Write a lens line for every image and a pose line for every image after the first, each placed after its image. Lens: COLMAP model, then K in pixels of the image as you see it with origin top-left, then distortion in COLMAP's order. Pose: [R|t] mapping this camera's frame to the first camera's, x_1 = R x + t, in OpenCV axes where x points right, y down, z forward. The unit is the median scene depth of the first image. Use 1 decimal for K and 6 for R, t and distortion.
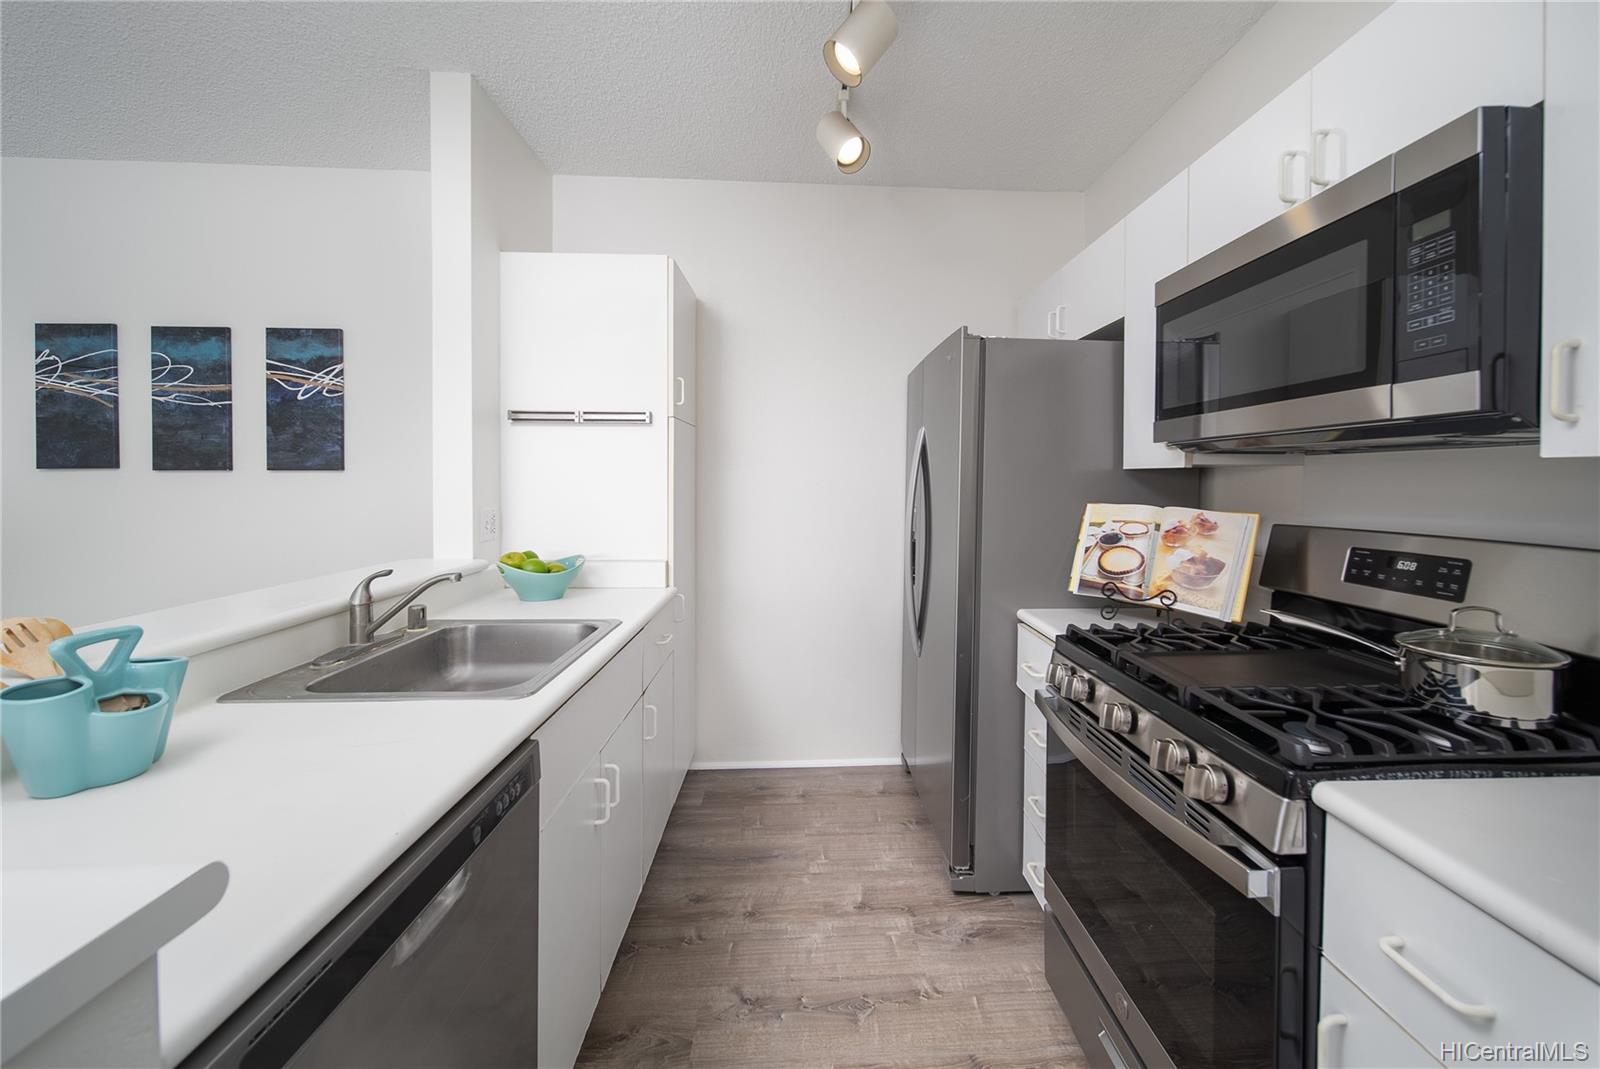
lens RADIAL K [[612.4, 0, 831.2], [0, 612.4, 484.4], [0, 0, 1]] dist [0.000774, -0.002185]
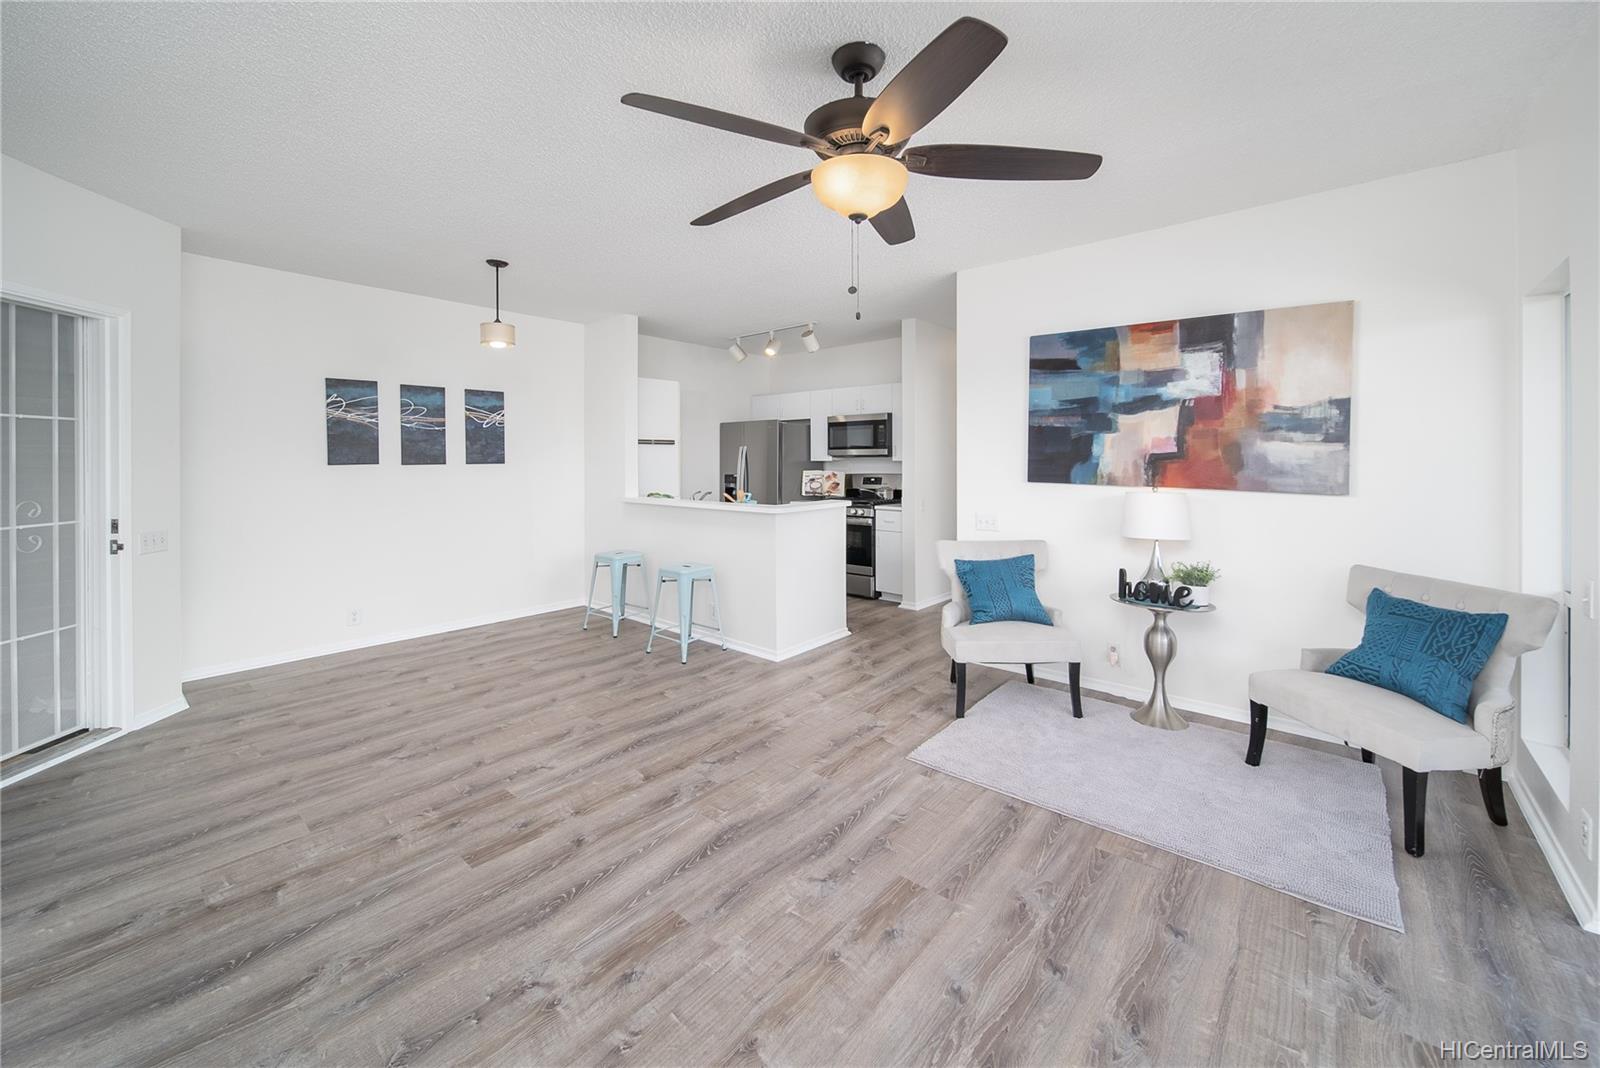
lens RADIAL K [[612.4, 0, 811.1], [0, 612.4, 464.1], [0, 0, 1]] dist [0.000774, -0.002185]
pose [[0.687946, -0.012586, 0.725653, -1.611066], [0.016334, 0.999865, 0.001857, -0.009858], [-0.725578, 0.010575, 0.688059, -1.115320]]
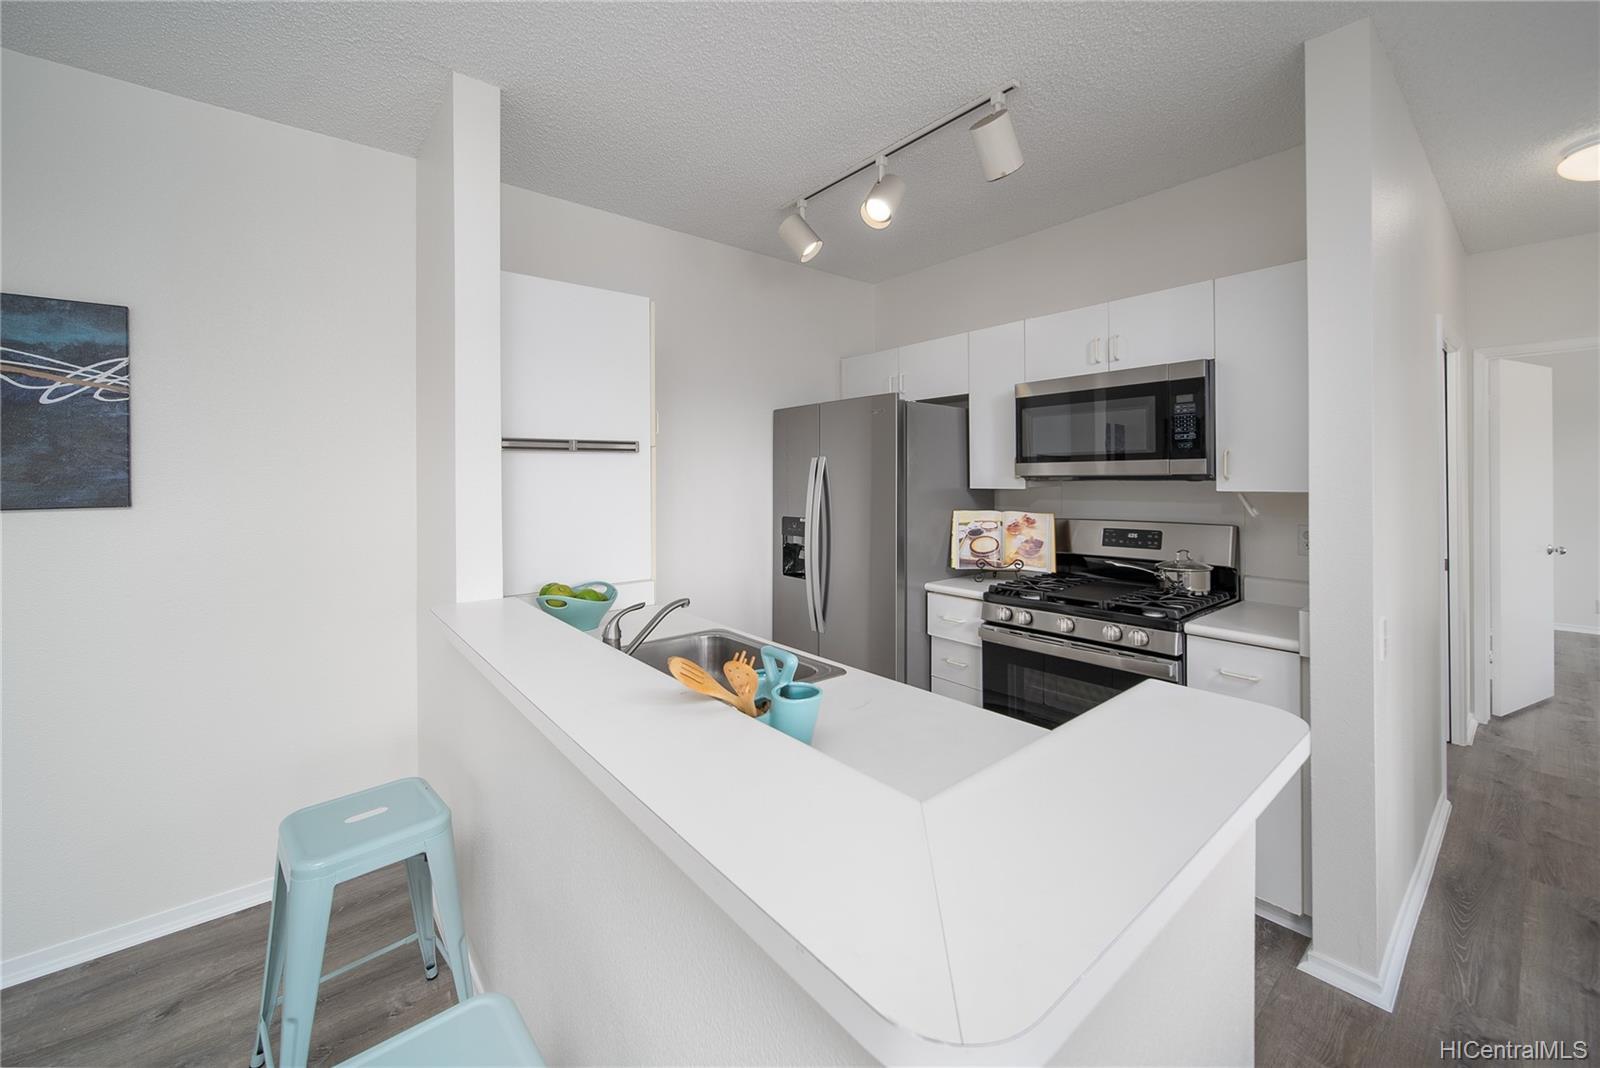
lens RADIAL K [[612.4, 0, 819.9], [0, 612.4, 475.3], [0, 0, 1]] dist [0.000774, -0.002185]
pose [[0.801454, -0.009494, 0.597982, -0.604938], [0.018863, 0.999778, -0.009409, -0.039285], [-0.597759, 0.018821, 0.801455, -0.040178]]
